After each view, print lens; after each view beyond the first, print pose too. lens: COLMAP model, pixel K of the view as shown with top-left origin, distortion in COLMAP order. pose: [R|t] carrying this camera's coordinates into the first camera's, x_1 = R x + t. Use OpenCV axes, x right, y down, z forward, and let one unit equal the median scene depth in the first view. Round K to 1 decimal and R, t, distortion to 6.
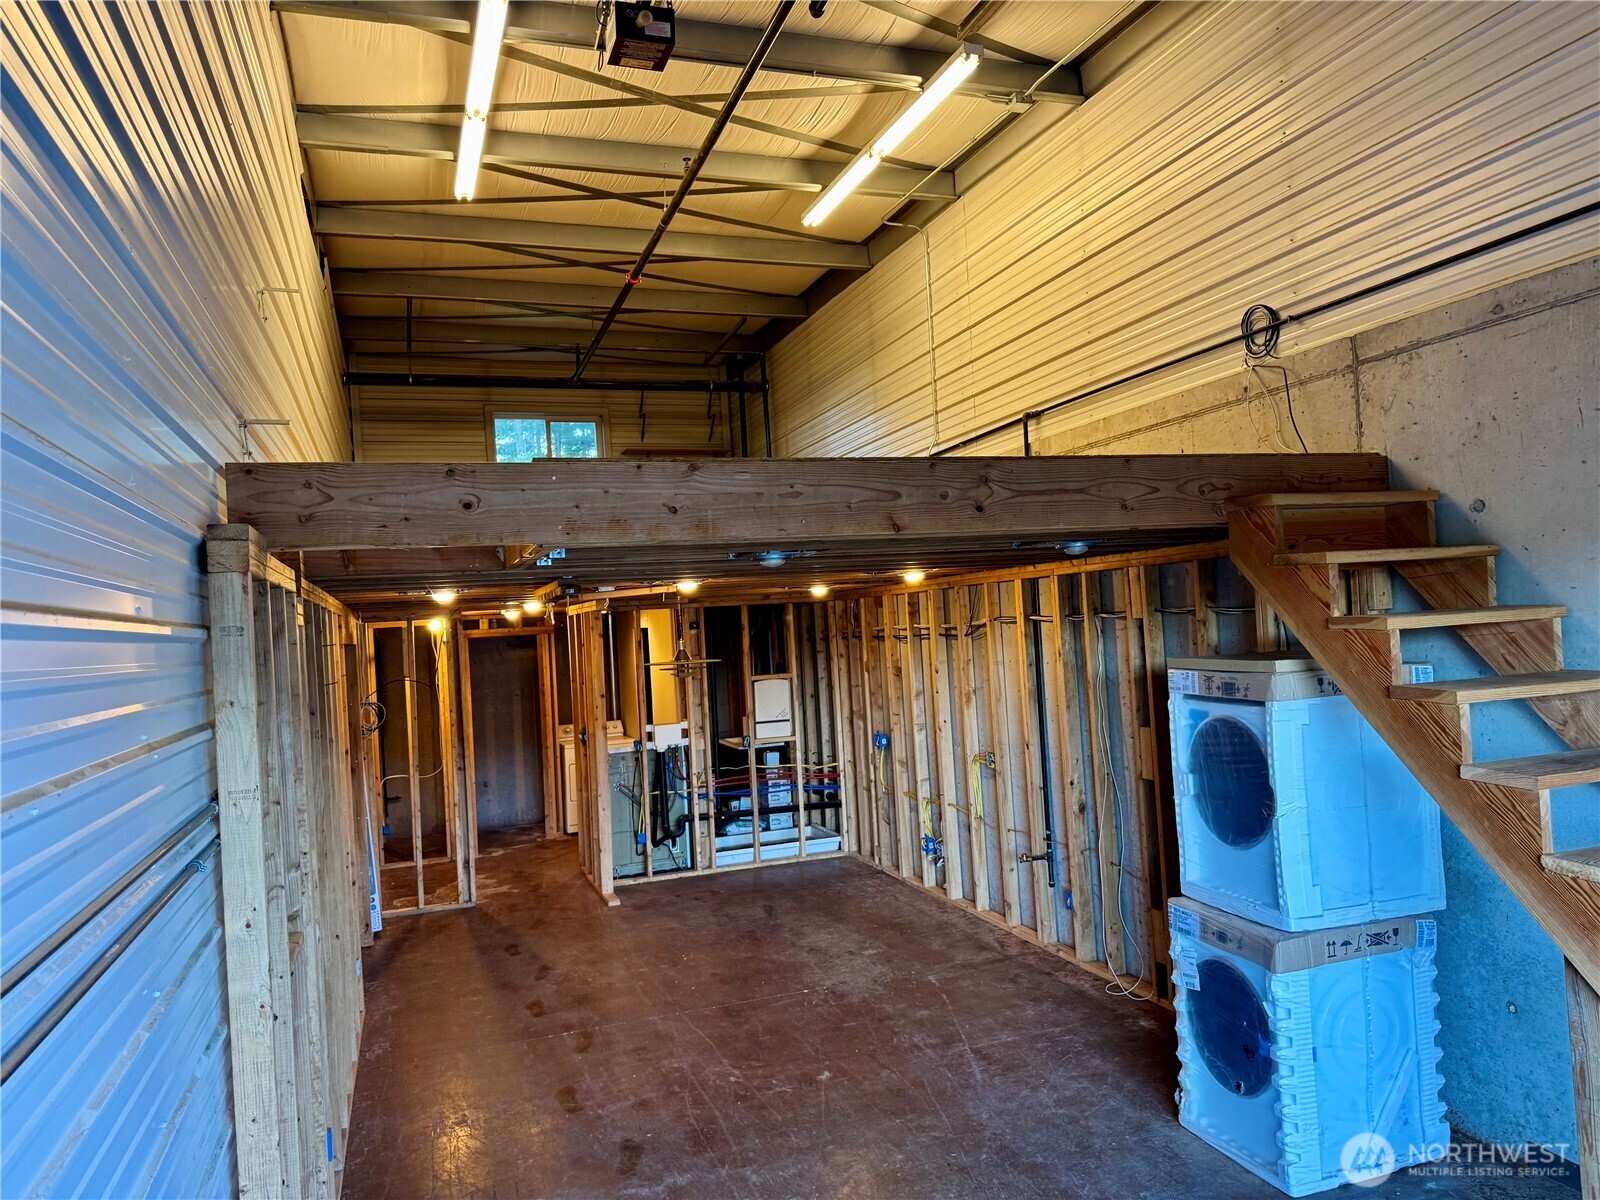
lens RADIAL K [[1130.6, 0, 805.6], [0, 1130.6, 602.1], [0, 0, 1]] dist [0.177486, -0.386345]
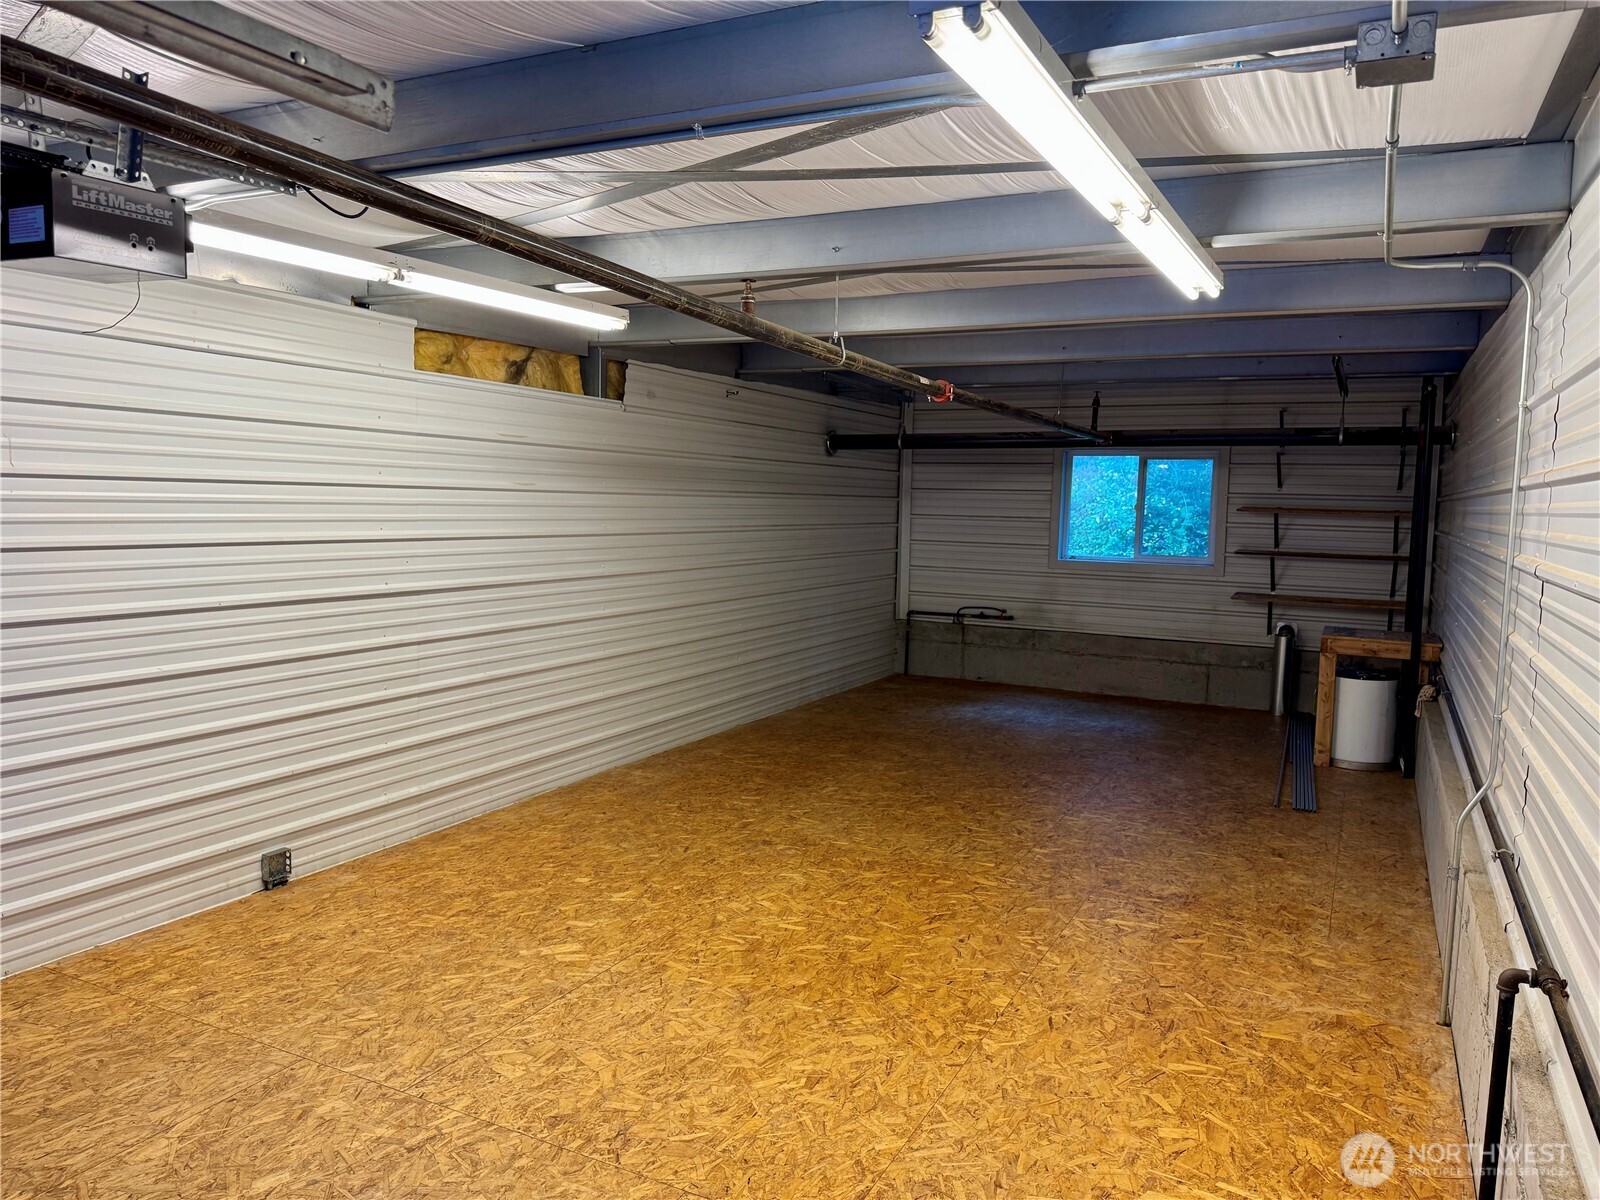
lens RADIAL K [[1147.4, 0, 797.4], [0, 1147.4, 596.0], [0, 0, 1]] dist [0.113911, -0.095717]
pose [[0.693905, 0.132055, -0.707854, 0.267657], [-0.049578, 0.989469, 0.135991, -0.286767], [0.718357, -0.059270, 0.693145, 0.592351]]
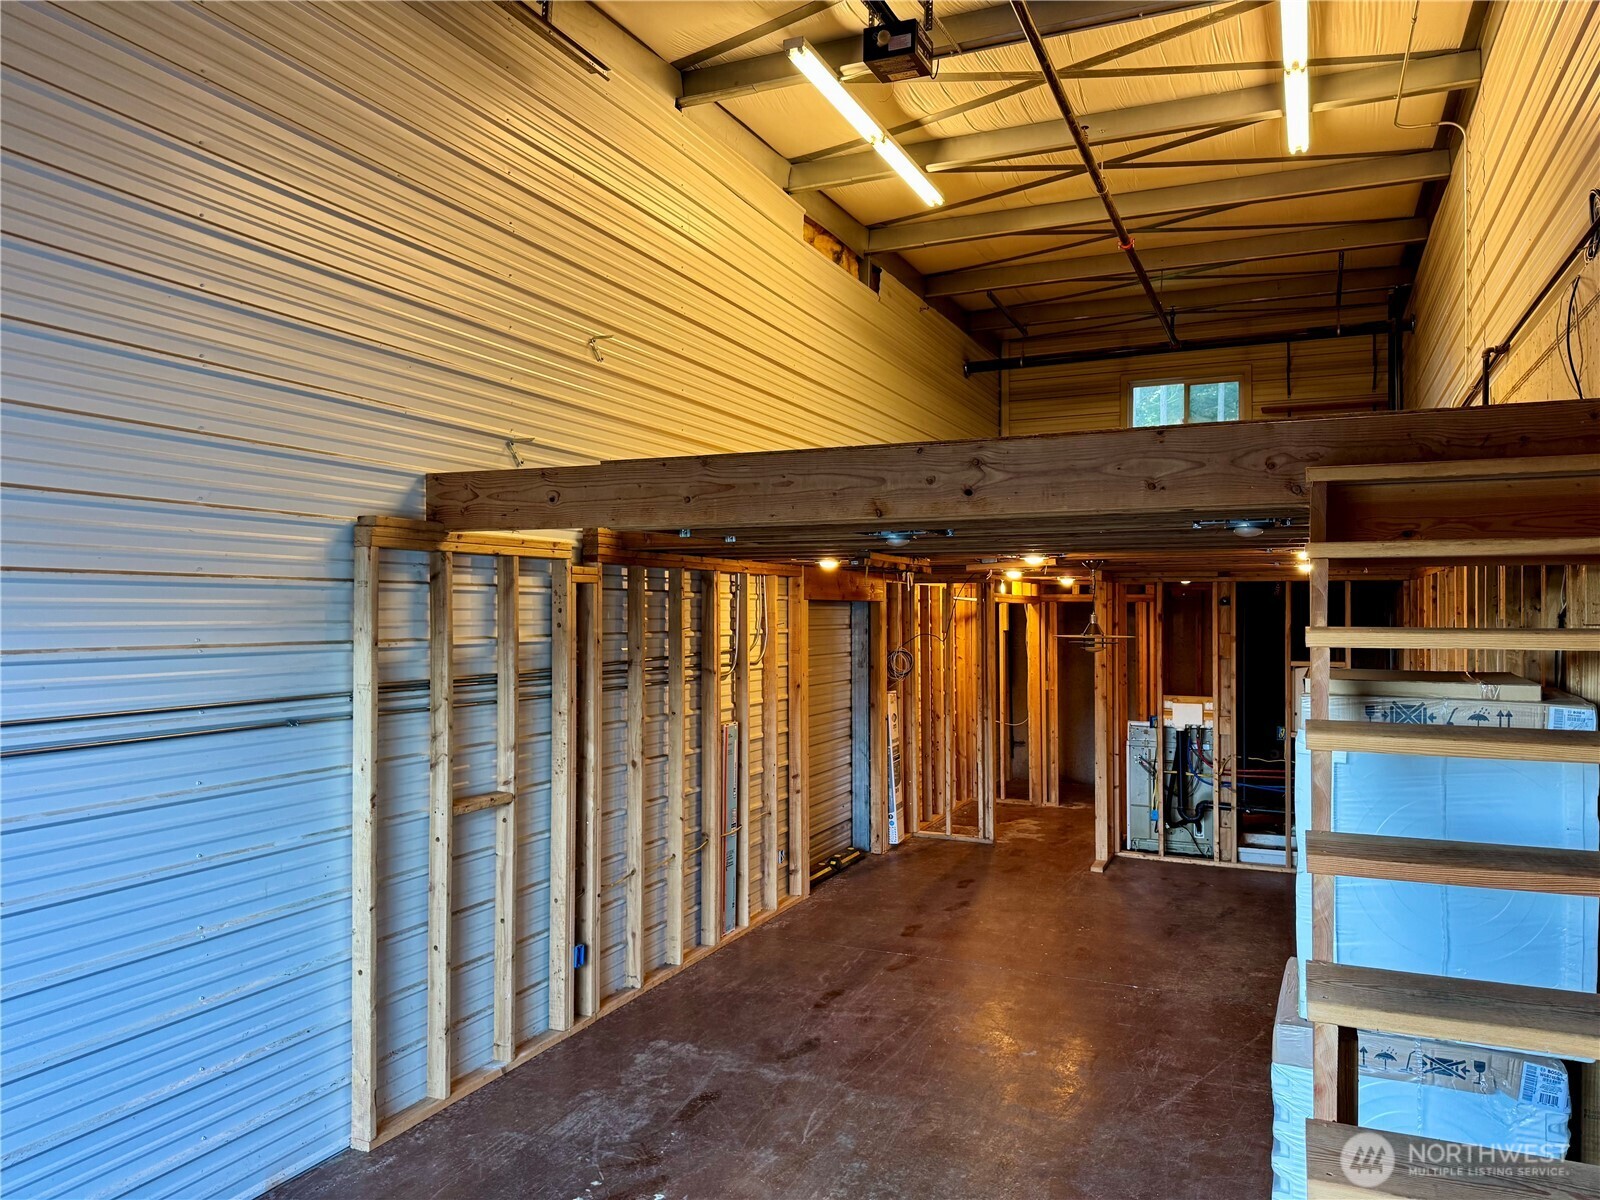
lens RADIAL K [[1134.7, 0, 800.0], [0, 1134.7, 600.0], [0, 0, 1]] dist [0.116783, -0.152456]
pose [[0.726819, 0.051939, -0.684862, 0.385395], [-0.029705, 0.998581, 0.044206, -0.015161], [0.686186, -0.011786, 0.727331, 0.098372]]
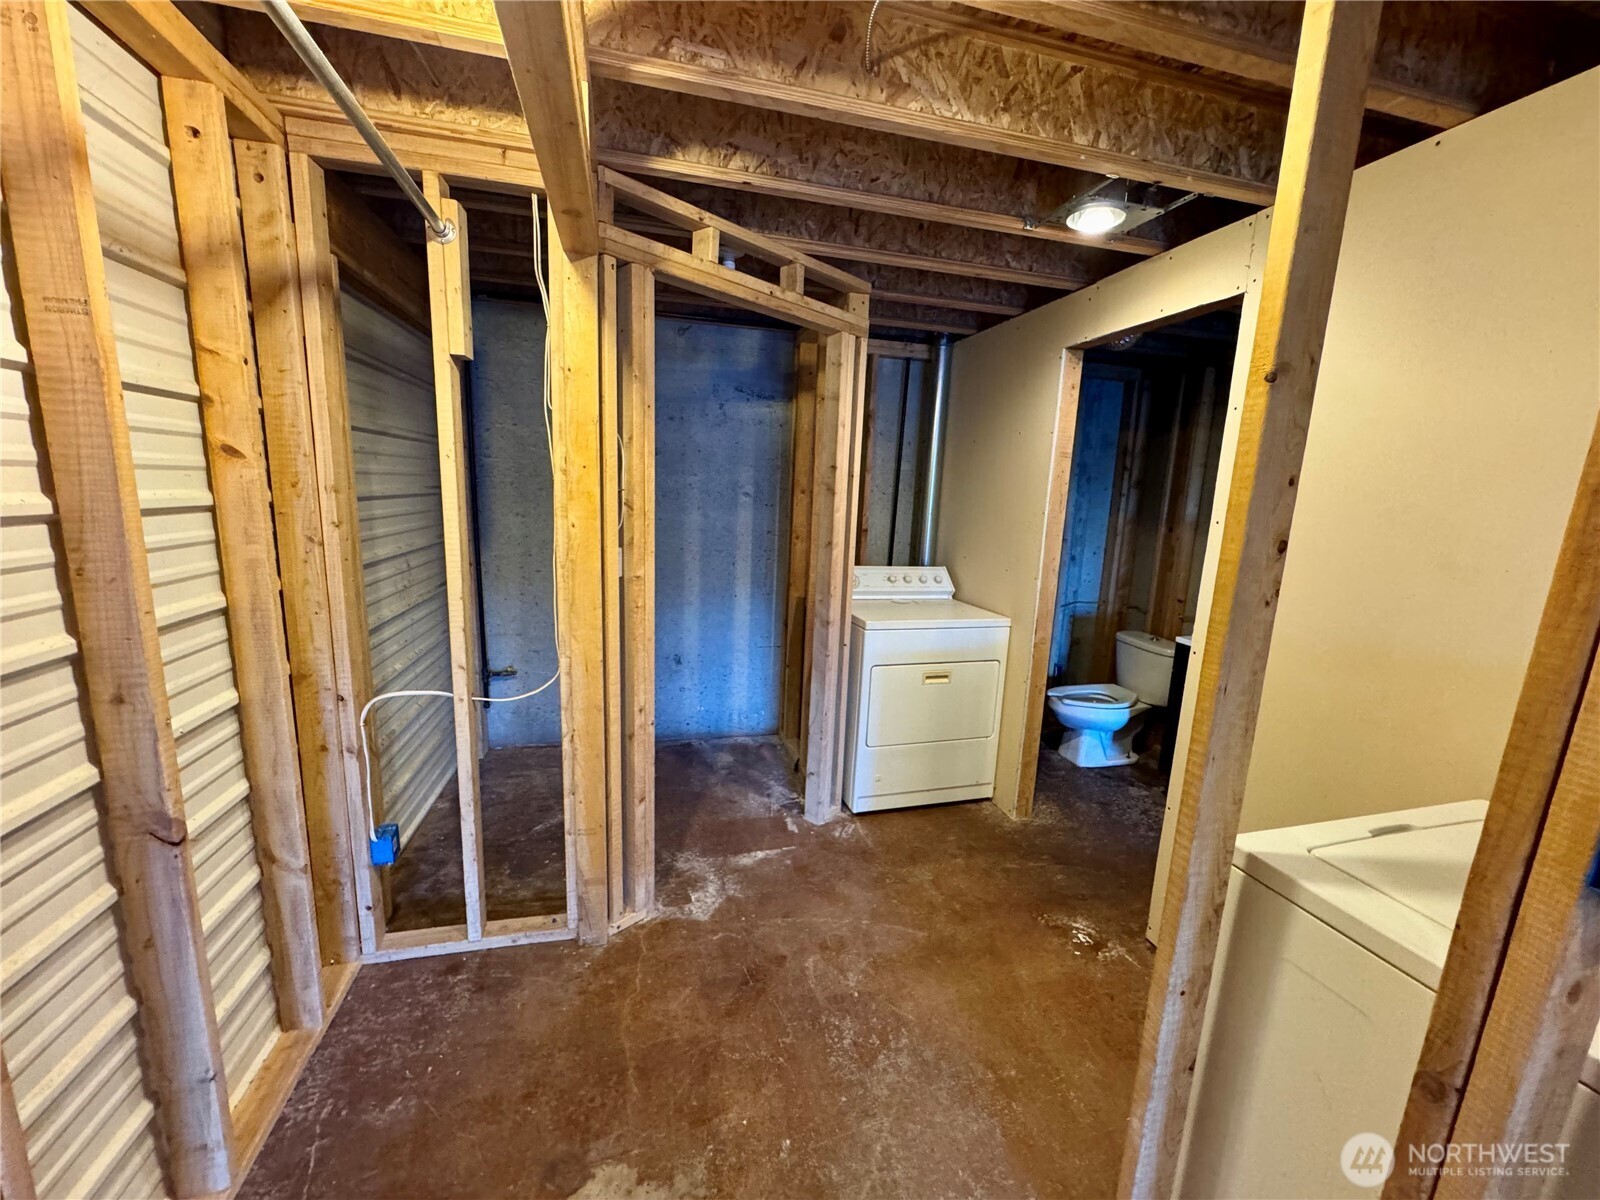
lens RADIAL K [[643.6, 0, 799.7], [0, 643.6, 595.8], [0, 0, 1]] dist [-0.000939, -0.000027]
pose [[0.991433, 0.111847, -0.067461, -0.352872], [-0.097319, 0.977023, 0.189619, 0.118495], [0.087119, -0.181429, 0.979538, 1.228634]]
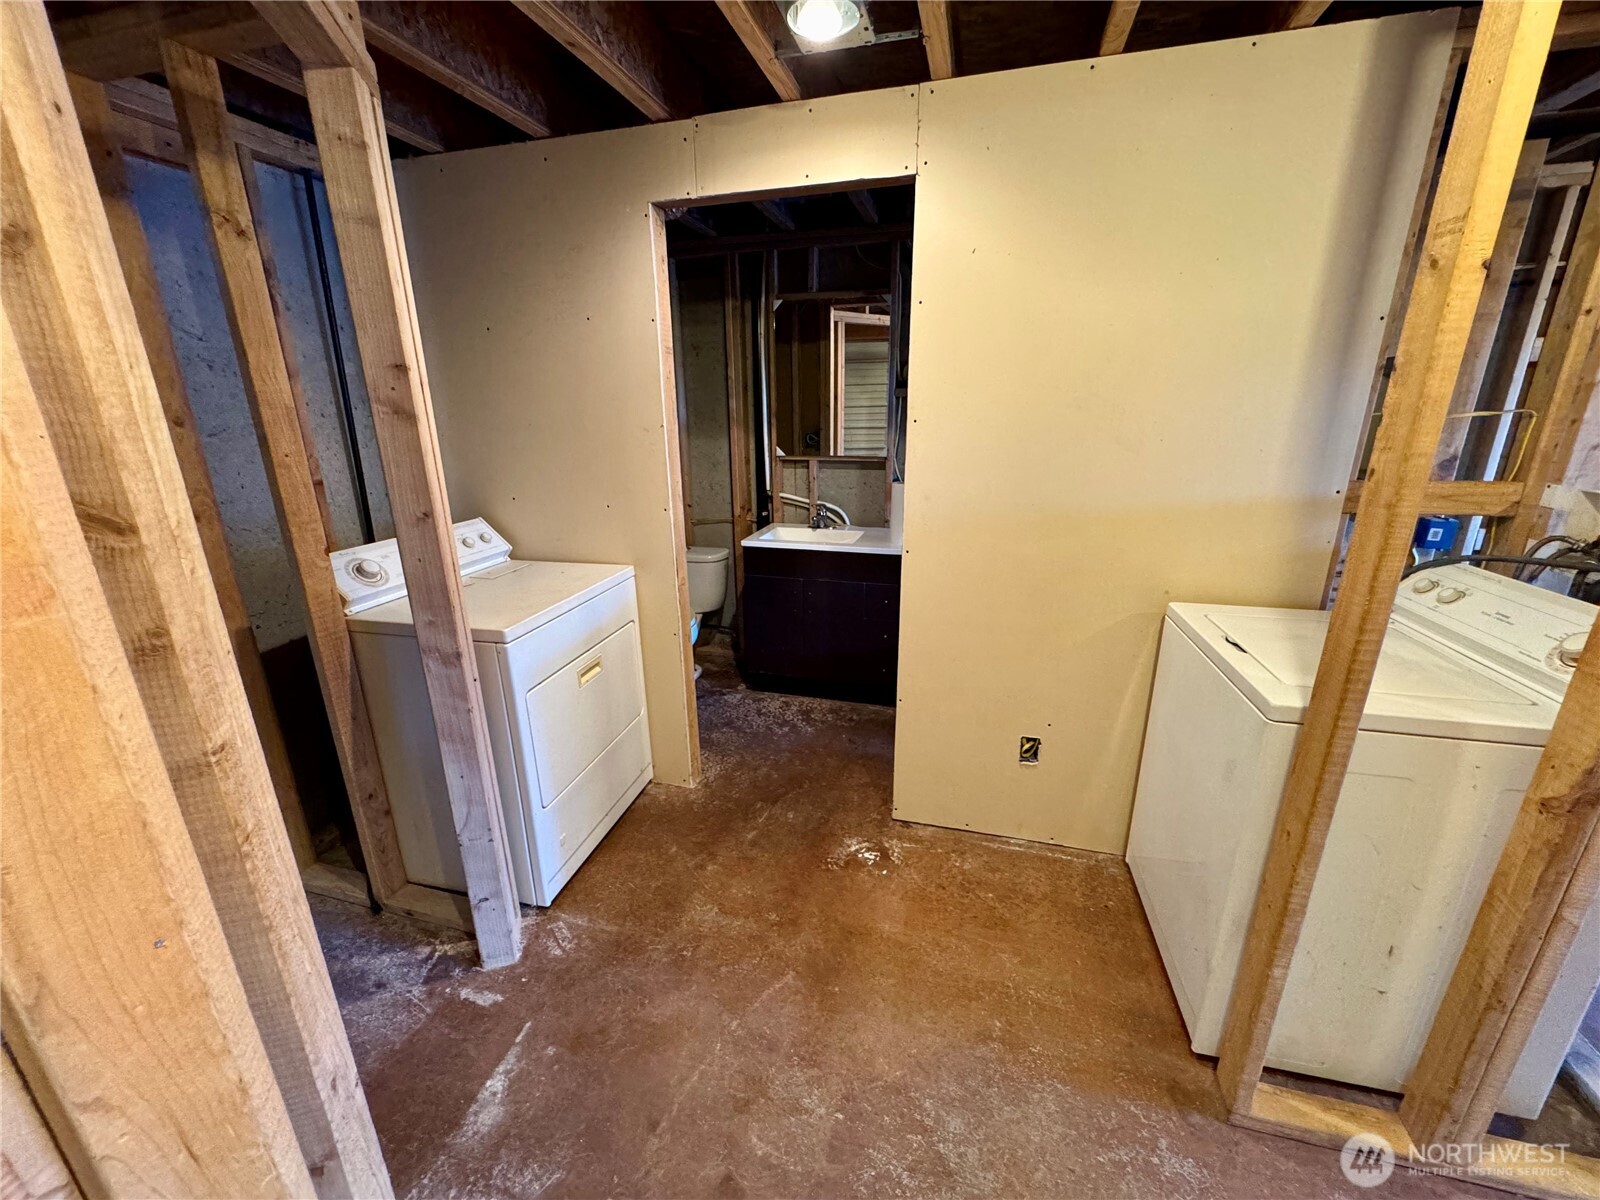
lens RADIAL K [[640.6, 0, 803.6], [0, 640.6, 599.5], [0, 0, 1]] dist [-0.000874, -0.000286]
pose [[0.573457, -0.189968, 0.796906, -0.457410], [-0.036780, 0.965793, 0.256695, 0.127425], [-0.818409, -0.176513, 0.546854, 1.388007]]
